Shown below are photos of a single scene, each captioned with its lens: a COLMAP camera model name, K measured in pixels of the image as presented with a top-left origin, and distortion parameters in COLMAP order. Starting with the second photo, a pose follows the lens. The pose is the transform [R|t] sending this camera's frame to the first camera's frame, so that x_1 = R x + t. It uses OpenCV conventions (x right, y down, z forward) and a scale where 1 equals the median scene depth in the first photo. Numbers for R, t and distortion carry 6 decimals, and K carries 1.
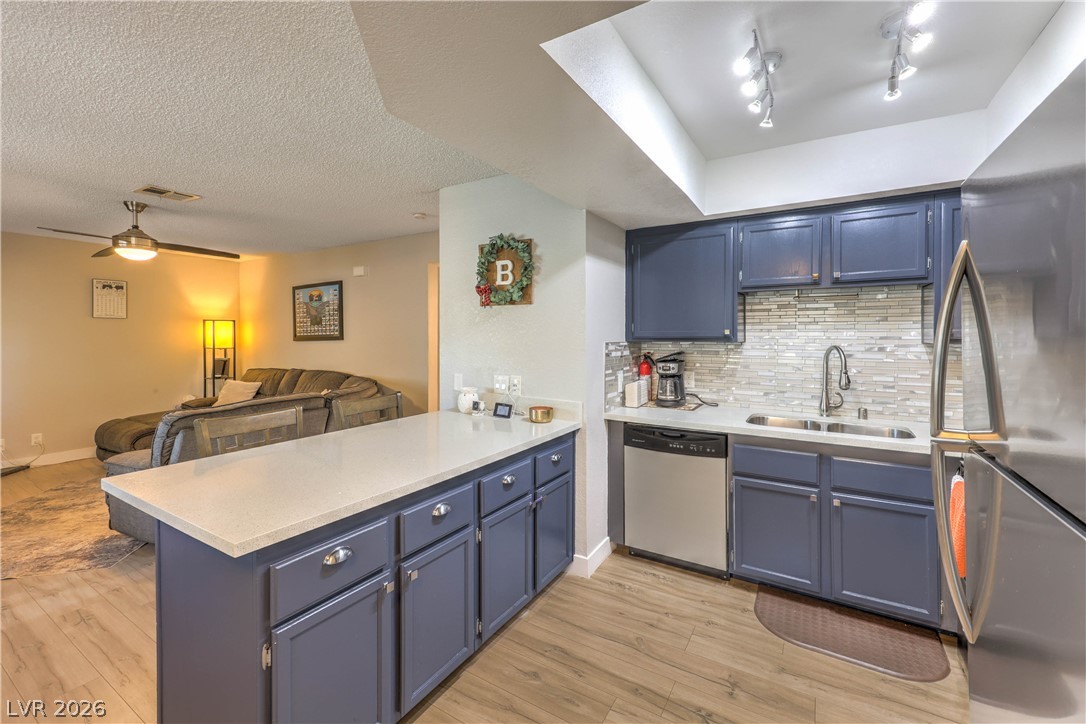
lens RADIAL K [[451.1, 0, 557.9], [0, 451.1, 338.5], [0, 0, 1]] dist [0.008137, -0.000879]
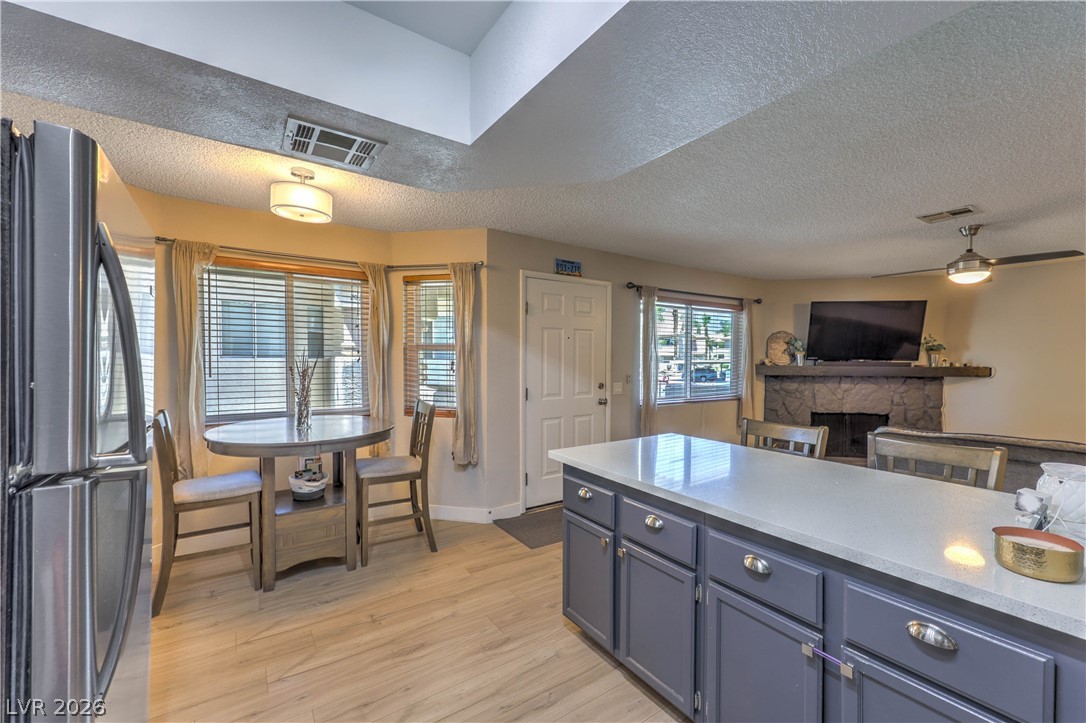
lens RADIAL K [[451.1, 0, 552.9], [0, 451.1, 369.9], [0, 0, 1]] dist [0.008137, -0.000879]
pose [[-0.420770, 0.021411, -0.906915, 0.438802], [-0.017862, 0.999332, 0.031880, 0.003491], [0.906991, 0.029614, -0.420107, 0.697965]]
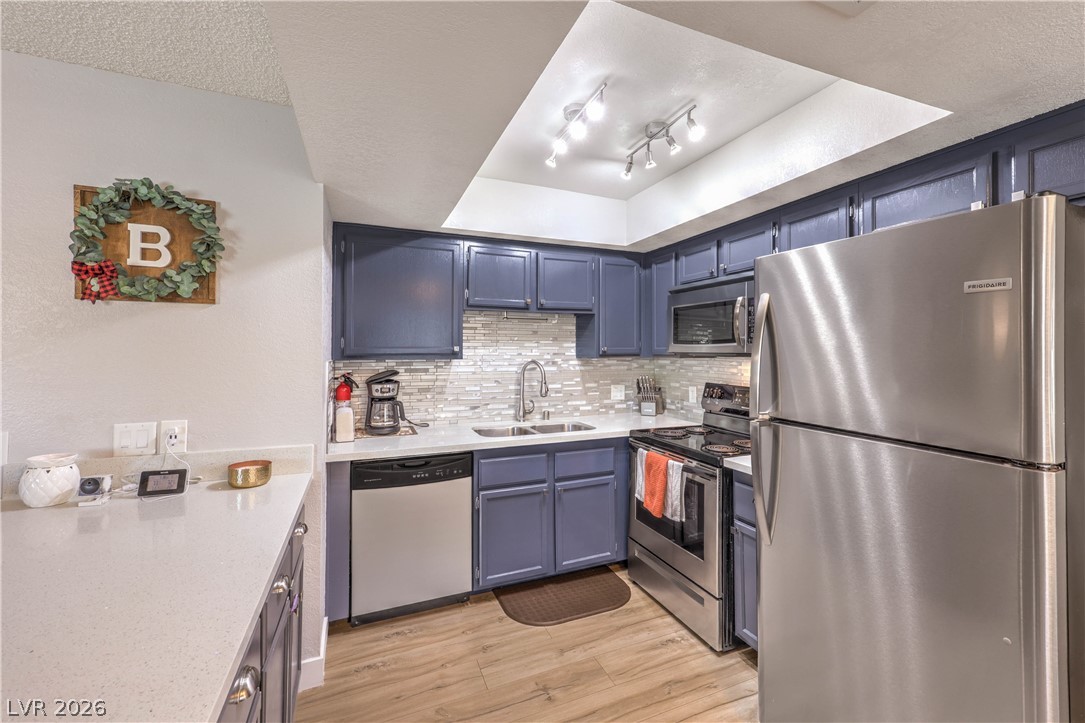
lens RADIAL K [[450.7, 0, 561.1], [0, 450.7, 346.2], [0, 0, 1]] dist [0.008137, -0.000879]
pose [[0.586229, 0.008278, 0.810103, -0.275212], [0.006721, 0.999864, -0.015081, -0.003652], [-0.810117, 0.014285, 0.586094, 0.221587]]
